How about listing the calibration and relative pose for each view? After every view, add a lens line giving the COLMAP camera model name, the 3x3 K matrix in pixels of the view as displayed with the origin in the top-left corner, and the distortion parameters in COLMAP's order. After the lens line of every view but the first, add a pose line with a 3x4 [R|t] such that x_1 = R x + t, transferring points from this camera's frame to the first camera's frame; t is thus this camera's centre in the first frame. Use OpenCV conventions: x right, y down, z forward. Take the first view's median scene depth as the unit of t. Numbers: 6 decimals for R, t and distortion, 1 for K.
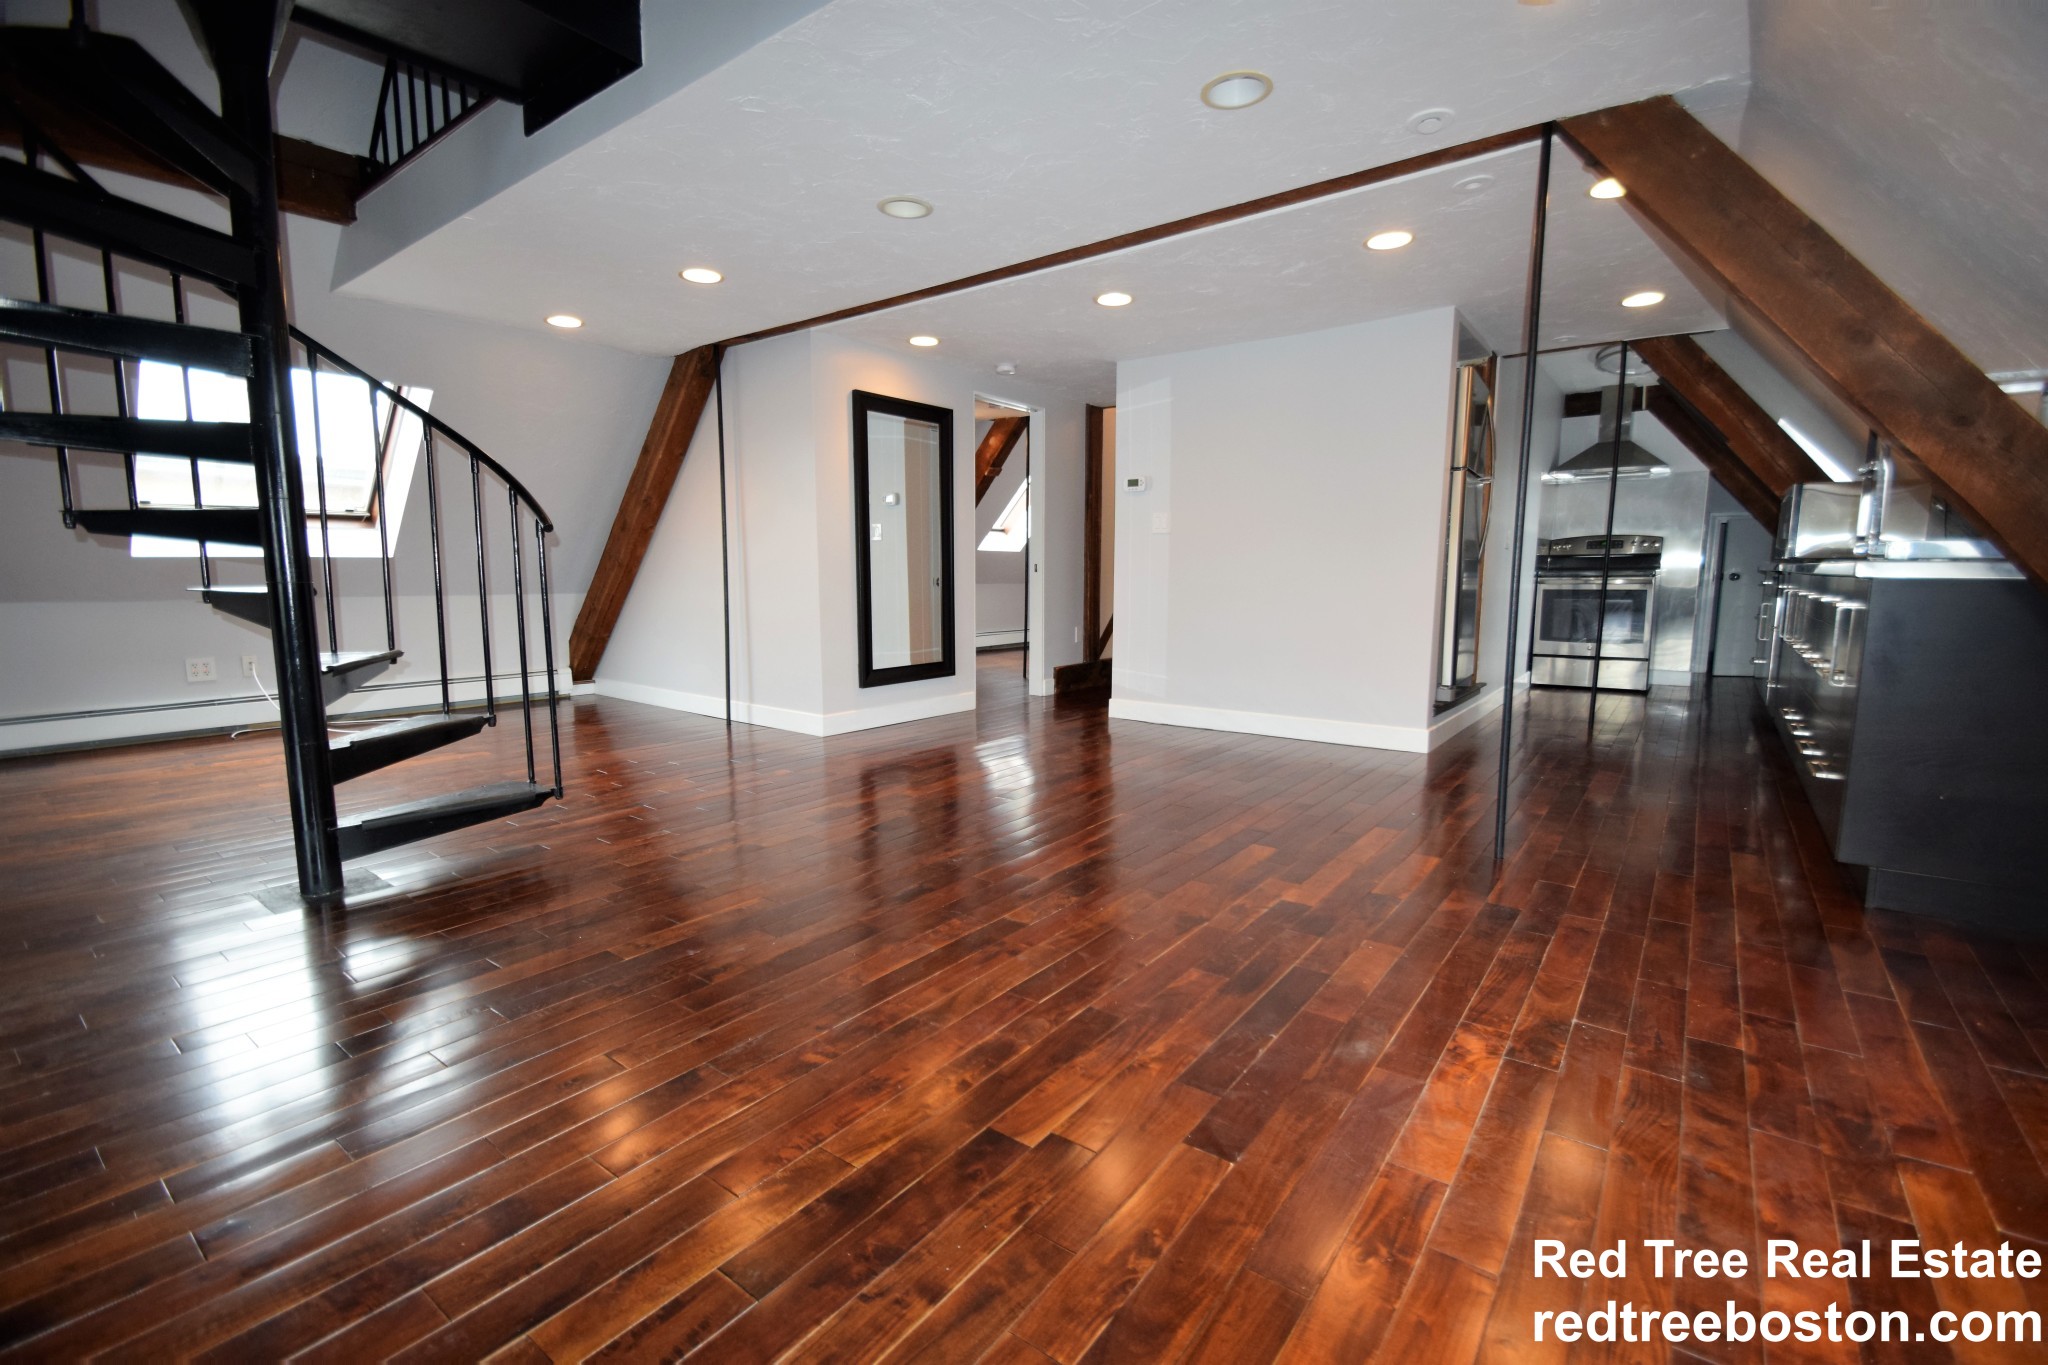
lens RADIAL K [[899.6, 0, 1024.0], [0, 899.6, 682.5], [0, 0, 1]] dist [0.003549, 0.000241]
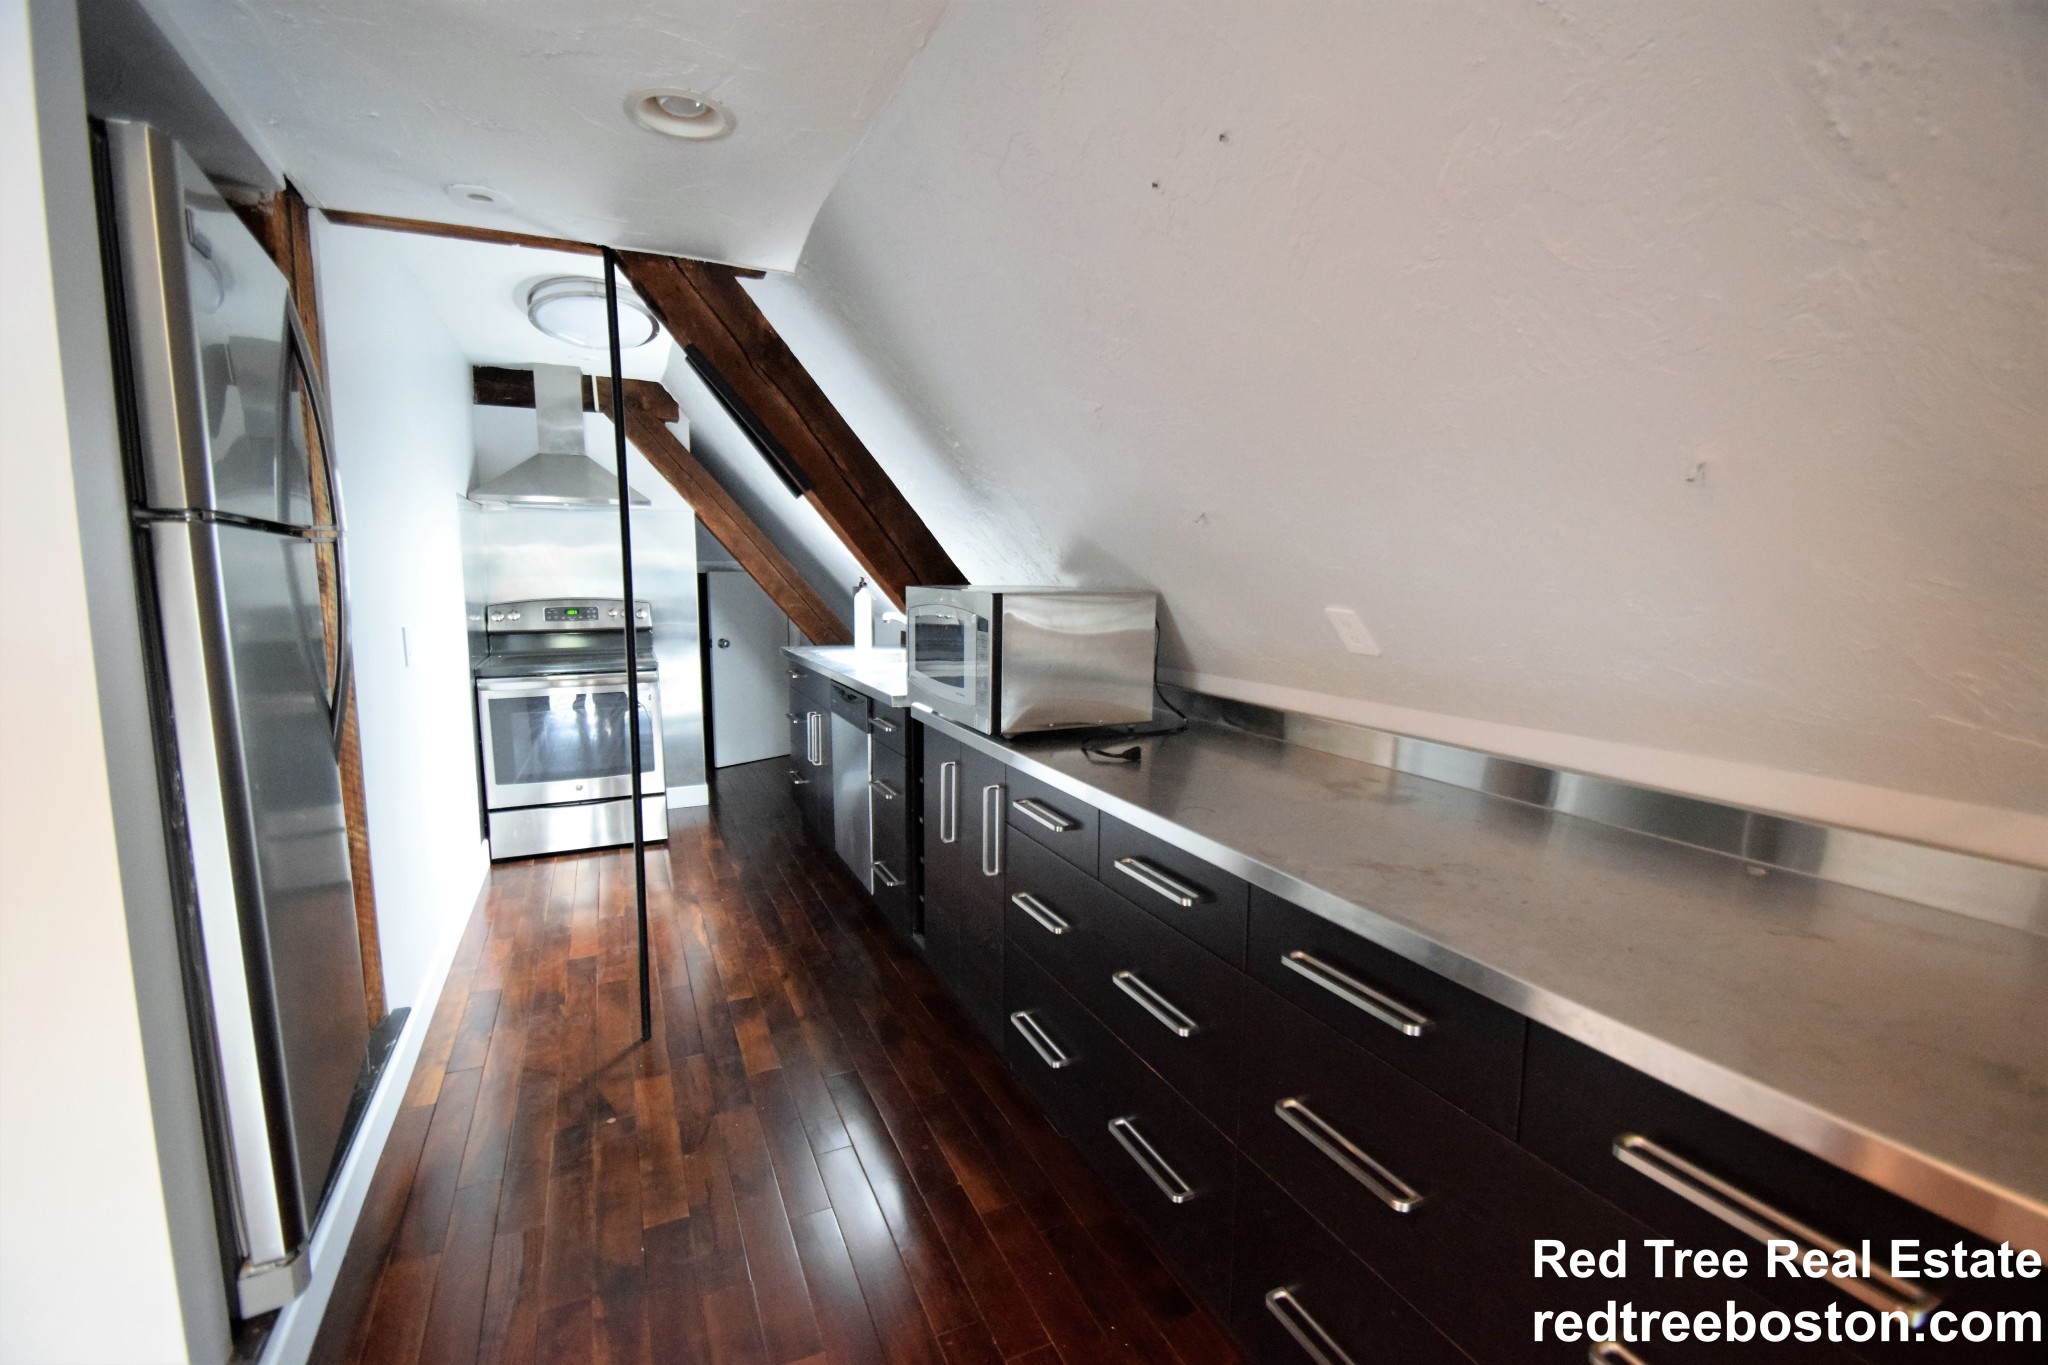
lens RADIAL K [[899.6, 0, 1024.0], [0, 899.6, 682.5], [0, 0, 1]] dist [0.003549, 0.000241]
pose [[0.467286, -0.111097, 0.877098, 0.259924], [0.110270, 0.991650, 0.066859, -0.128024], [-0.877202, 0.065476, 0.475635, 0.476352]]
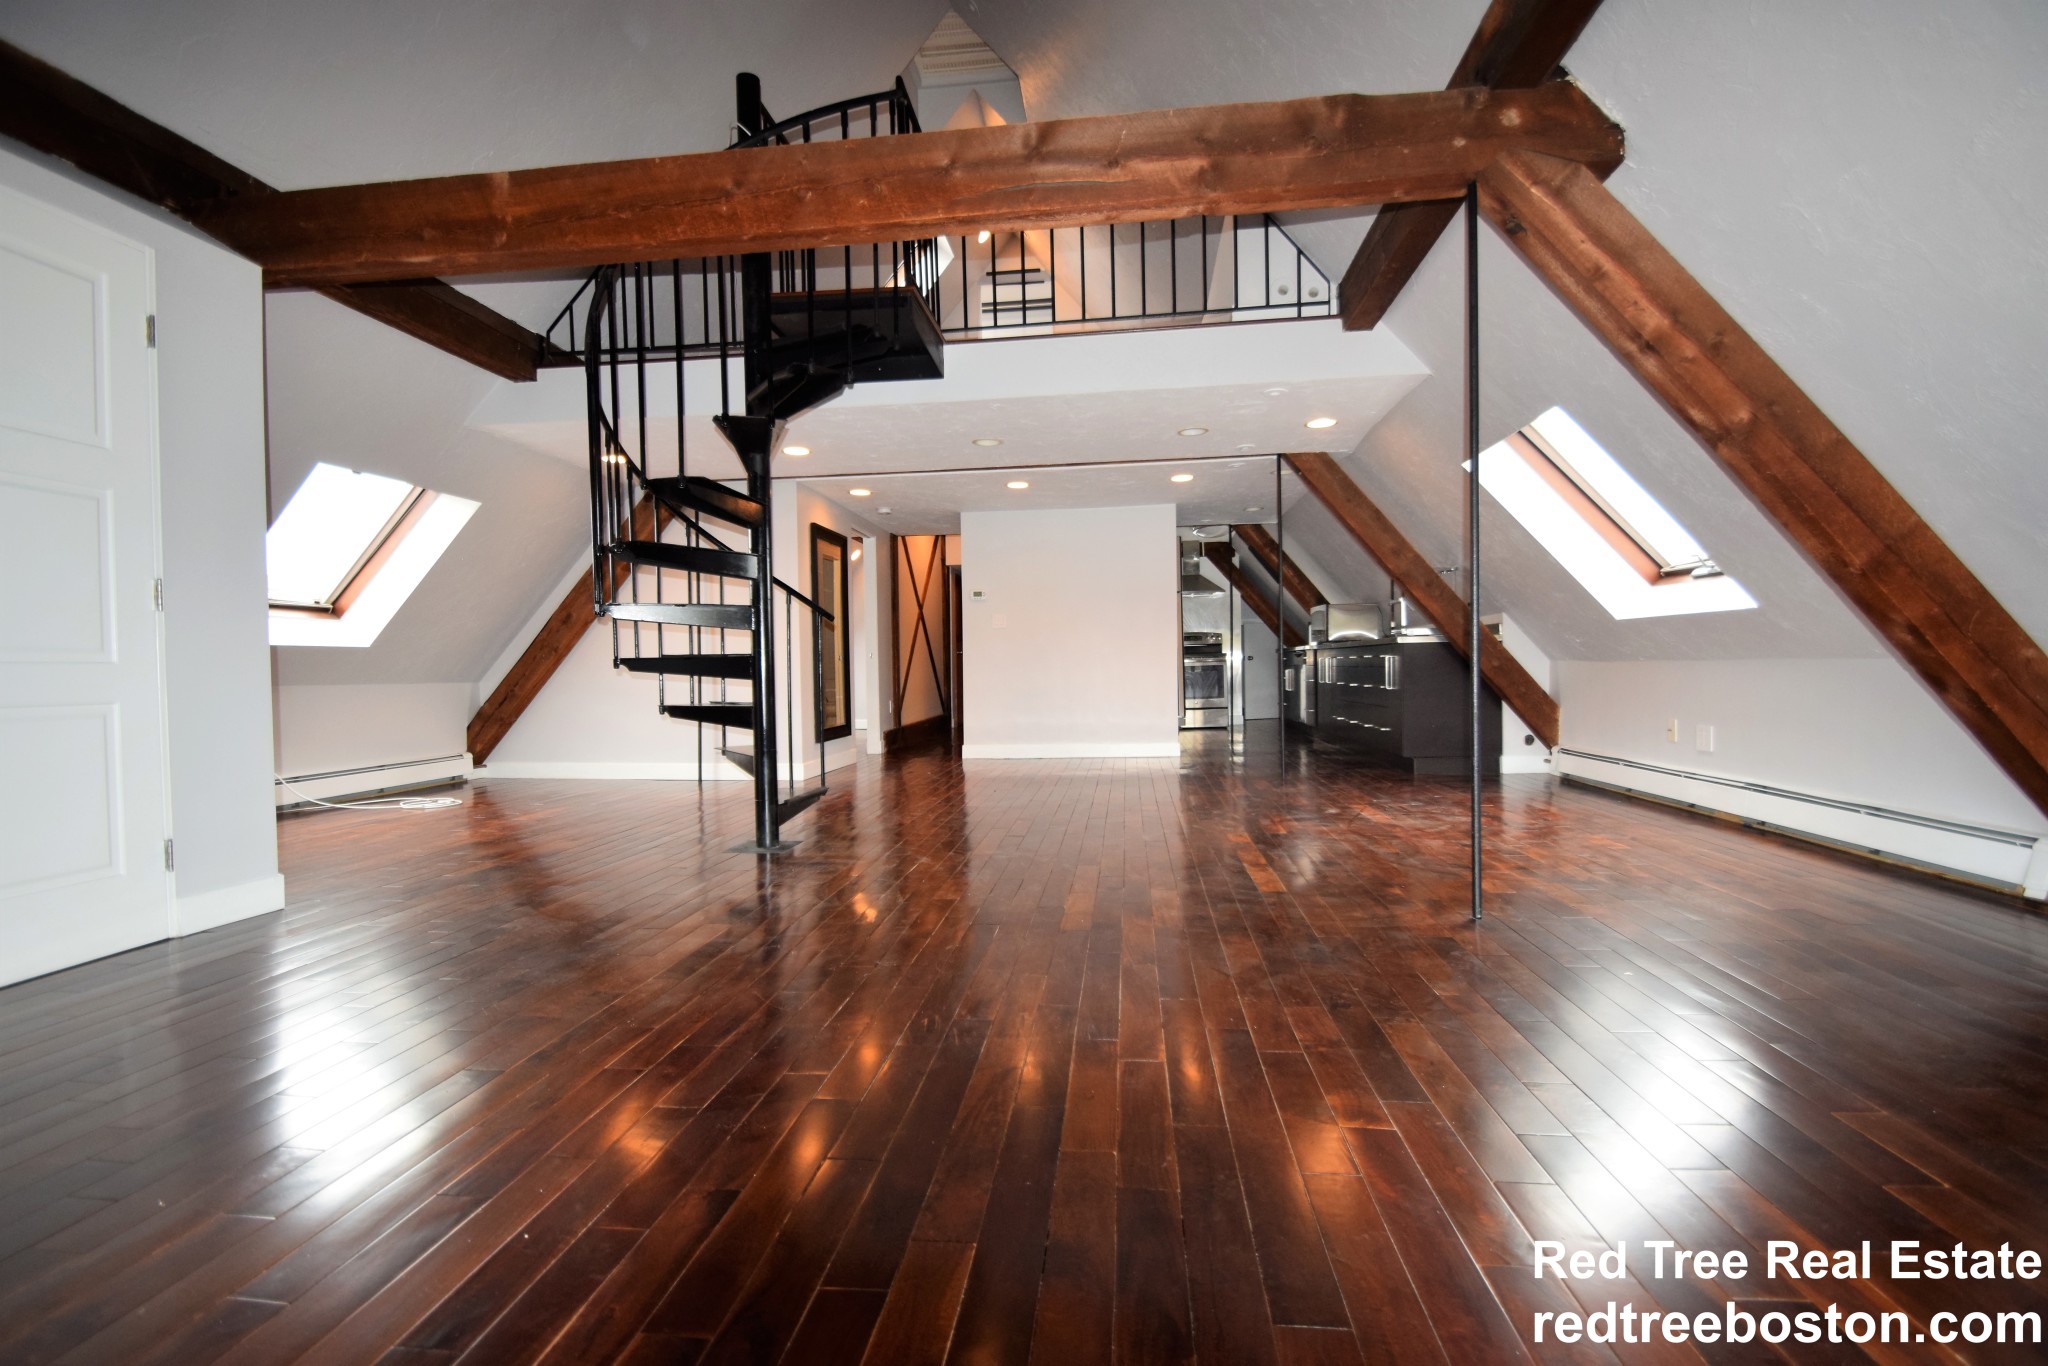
lens RADIAL K [[899.6, 0, 1024.0], [0, 899.6, 683.0], [0, 0, 1]] dist [0.003549, 0.000241]
pose [[0.856944, -0.025103, 0.514798, -0.532520], [0.082296, 0.992663, -0.088587, 0.053253], [-0.508797, 0.118280, 0.852722, -0.249394]]
